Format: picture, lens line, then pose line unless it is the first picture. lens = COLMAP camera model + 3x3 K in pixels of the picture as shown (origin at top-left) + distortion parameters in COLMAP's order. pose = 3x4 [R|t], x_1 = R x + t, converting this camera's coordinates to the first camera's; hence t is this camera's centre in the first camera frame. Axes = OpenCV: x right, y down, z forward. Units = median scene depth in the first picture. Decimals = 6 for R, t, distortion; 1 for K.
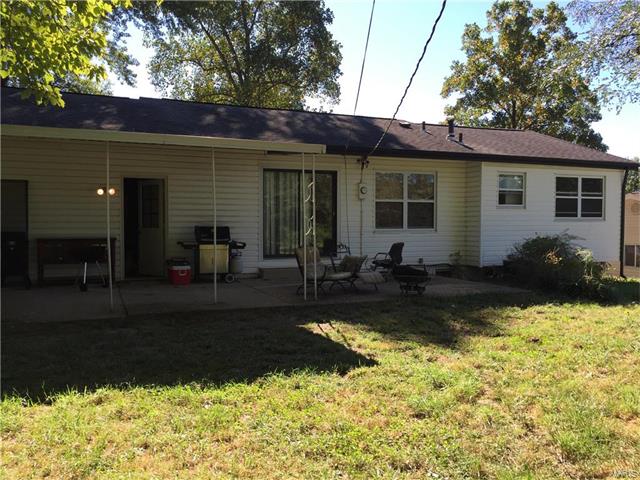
lens RADIAL K [[534.9, 0, 315.9], [0, 534.9, 242.8], [0, 0, 1]] dist [0.033823, -0.046732]
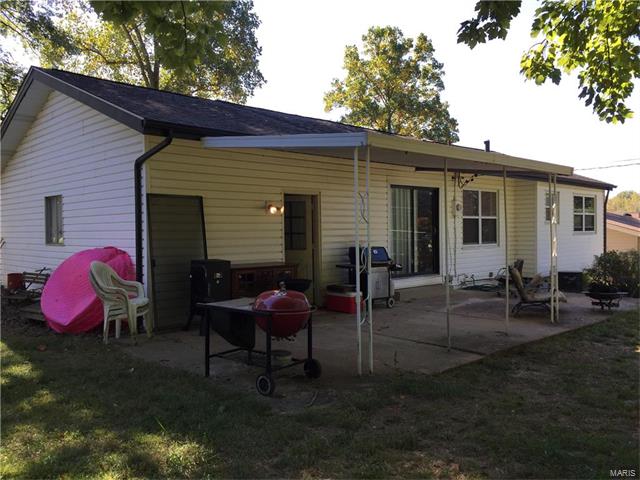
lens RADIAL K [[534.9, 0, 319.3], [0, 534.9, 236.7], [0, 0, 1]] dist [0.033823, -0.046732]
pose [[0.938558, -0.012583, 0.344893, -0.421807], [0.021606, 0.999517, -0.022330, -0.021702], [-0.344445, 0.028410, 0.938377, 0.120835]]
